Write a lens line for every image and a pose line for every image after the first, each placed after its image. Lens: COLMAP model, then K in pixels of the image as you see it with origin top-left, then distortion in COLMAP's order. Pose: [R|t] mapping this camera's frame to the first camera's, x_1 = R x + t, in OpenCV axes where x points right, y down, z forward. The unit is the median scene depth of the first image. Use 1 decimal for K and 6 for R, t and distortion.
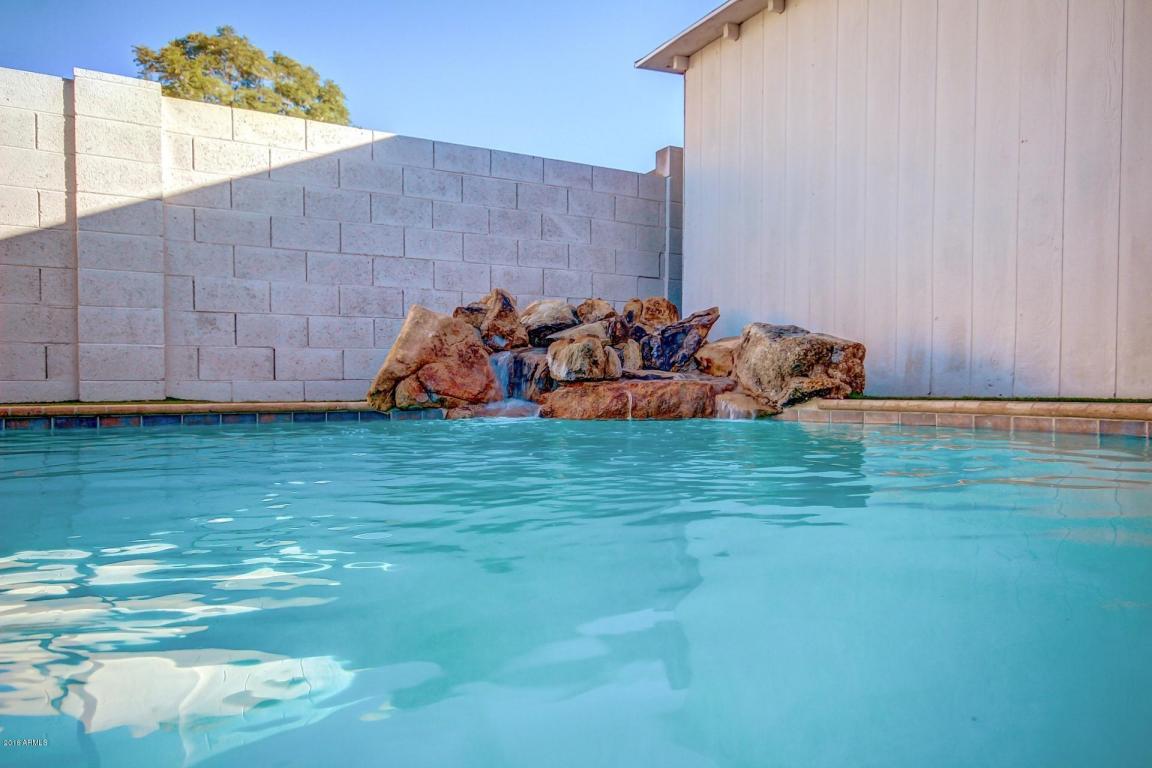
lens RADIAL K [[745.9, 0, 576.0], [0, 745.9, 384.0], [0, 0, 1]] dist [0.022027, 0.005242]
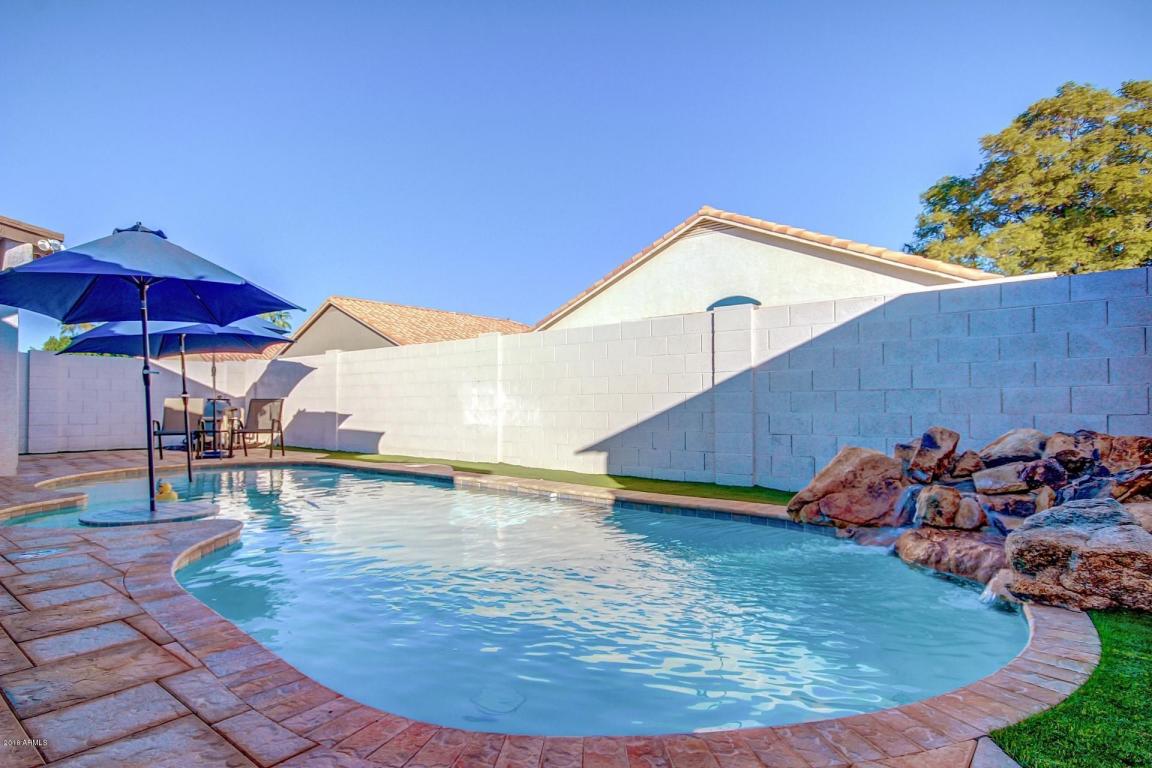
lens RADIAL K [[627.2, 0, 569.1], [0, 627.2, 385.3], [0, 0, 1]] dist [0.003794, 0.000645]
pose [[0.363346, -0.018255, -0.931475, 0.647088], [0.004801, 0.999831, -0.017722, -0.187806], [0.931642, 0.001968, 0.363373, 0.085398]]
